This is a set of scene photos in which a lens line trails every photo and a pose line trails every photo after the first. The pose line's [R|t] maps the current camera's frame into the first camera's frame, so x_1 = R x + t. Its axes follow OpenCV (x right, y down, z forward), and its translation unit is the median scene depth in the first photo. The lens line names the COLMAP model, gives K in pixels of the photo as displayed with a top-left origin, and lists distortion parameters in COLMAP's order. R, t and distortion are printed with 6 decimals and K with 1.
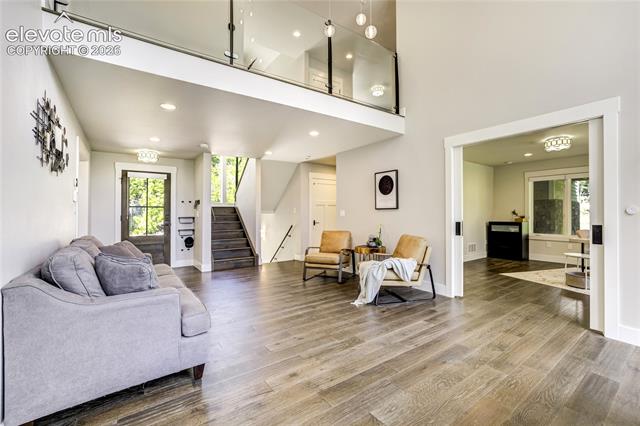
lens RADIAL K [[274.6, 0, 320.0], [0, 274.6, 213.0], [0, 0, 1]] dist [0.000196, 0.000029]
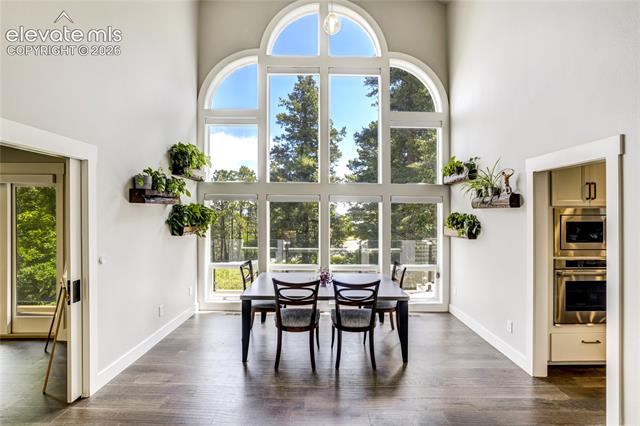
lens RADIAL K [[292.8, 0, 320.0], [0, 292.8, 213.0], [0, 0, 1]] dist [-0.005066, -0.000345]
pose [[-0.803398, 0.001928, 0.595440, -0.105018], [0.001747, 0.999998, -0.000880, -0.098638], [-0.595440, 0.000333, -0.803400, 0.742488]]
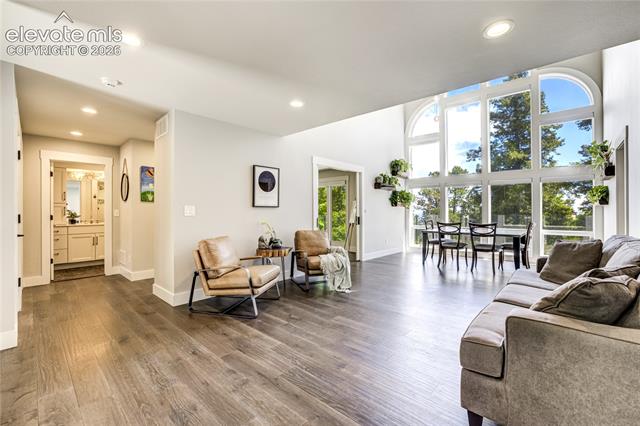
lens RADIAL K [[273.8, 0, 320.0], [0, 273.8, 213.0], [0, 0, 1]] dist [-0.047391, 0.021437]
pose [[-0.192884, 0.003637, 0.981215, -0.737597], [0.002523, 0.999992, -0.003210, 0.010605], [-0.981218, 0.001856, -0.192891, 1.035637]]
